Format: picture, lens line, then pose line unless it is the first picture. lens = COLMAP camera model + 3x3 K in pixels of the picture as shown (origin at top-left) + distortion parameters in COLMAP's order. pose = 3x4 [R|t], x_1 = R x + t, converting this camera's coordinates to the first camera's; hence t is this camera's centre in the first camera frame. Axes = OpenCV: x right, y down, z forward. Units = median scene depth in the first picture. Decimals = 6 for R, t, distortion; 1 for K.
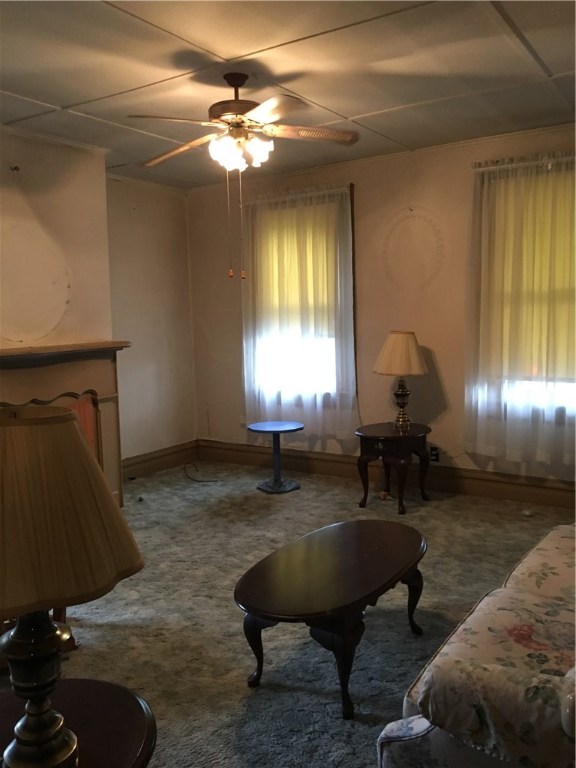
lens RADIAL K [[648.5, 0, 292.1], [0, 648.5, 382.7], [0, 0, 1]] dist [0.046613, -0.061803]
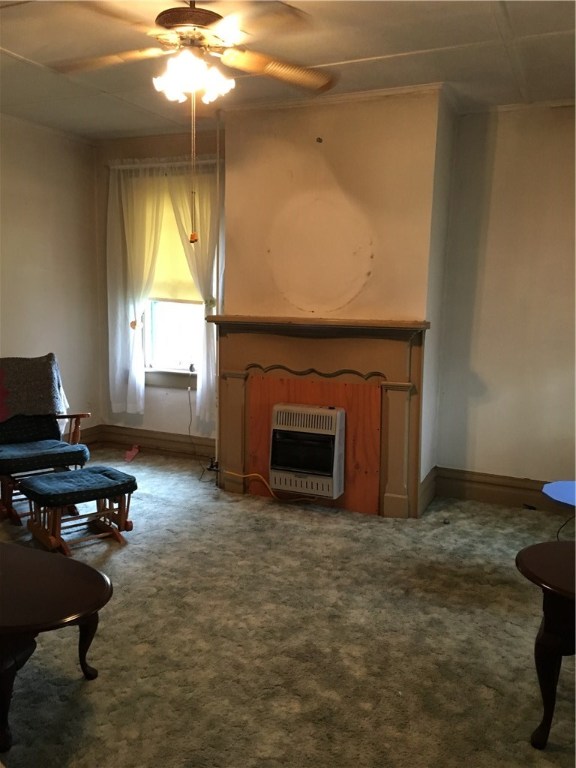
lens RADIAL K [[648.5, 0, 291.2], [0, 648.5, 385.4], [0, 0, 1]] dist [0.046613, -0.061803]
pose [[0.145369, 0.162776, -0.975895, 0.562686], [-0.129266, 0.981043, 0.144379, -0.087478], [0.980897, 0.105162, 0.163654, 0.761944]]
